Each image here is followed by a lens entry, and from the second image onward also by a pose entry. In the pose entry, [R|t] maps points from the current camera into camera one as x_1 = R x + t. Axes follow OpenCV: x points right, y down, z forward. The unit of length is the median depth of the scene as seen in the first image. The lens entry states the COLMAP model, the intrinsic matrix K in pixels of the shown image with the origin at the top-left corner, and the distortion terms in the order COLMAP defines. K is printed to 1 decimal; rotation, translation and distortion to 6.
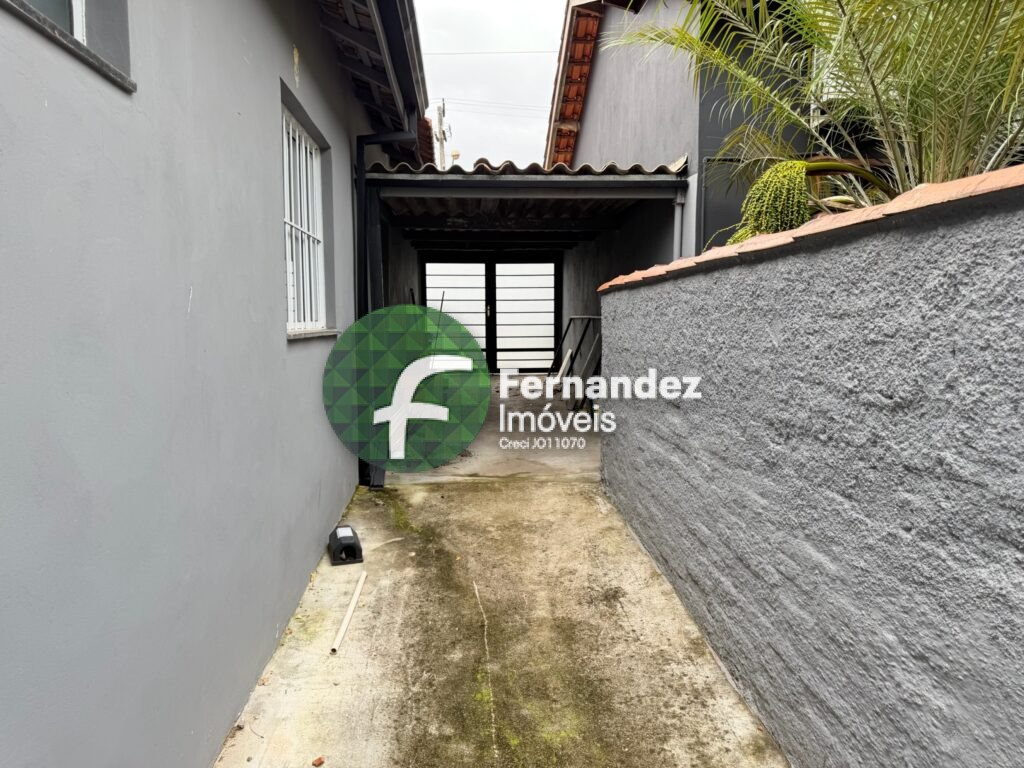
lens RADIAL K [[722.1, 0, 511.0], [0, 722.1, 390.0], [0, 0, 1]] dist [0.041198, -0.045238]
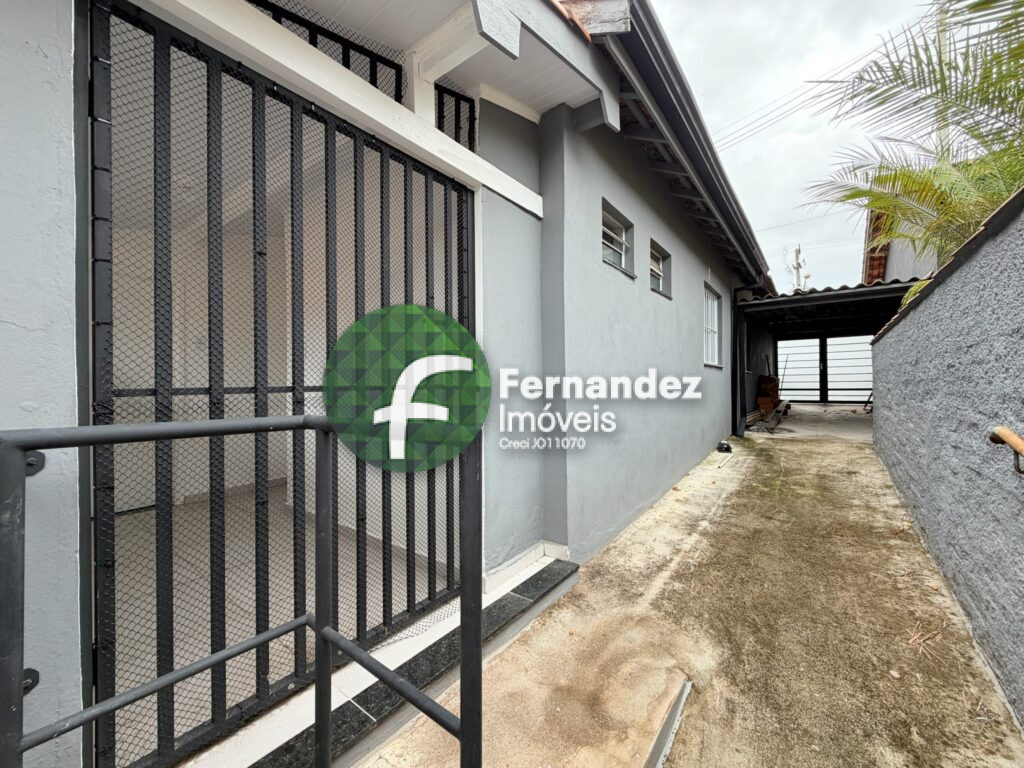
lens RADIAL K [[406.0, 0, 510.2], [0, 406.0, 385.5], [0, 0, 1]] dist [0.000644, 0.000497]
pose [[0.751981, -0.002201, -0.659181, 0.054041], [-0.057889, 0.995910, -0.069365, 0.050133], [0.656638, 0.090321, 0.748778, -0.216295]]
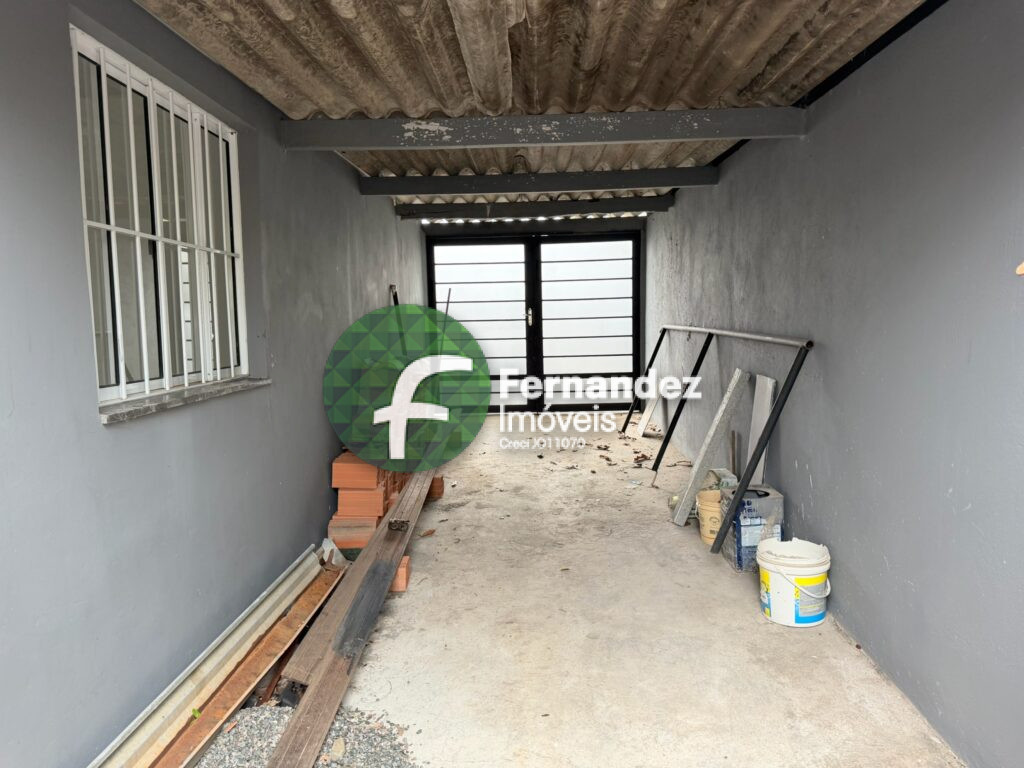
lens RADIAL K [[722.1, 0, 510.1], [0, 722.1, 379.6], [0, 0, 1]] dist [0.041198, -0.045238]
pose [[0.995691, -0.009586, -0.092234, 0.011370], [0.008643, 0.999906, -0.010621, -0.052444], [0.092328, 0.009779, 0.995681, 0.398622]]
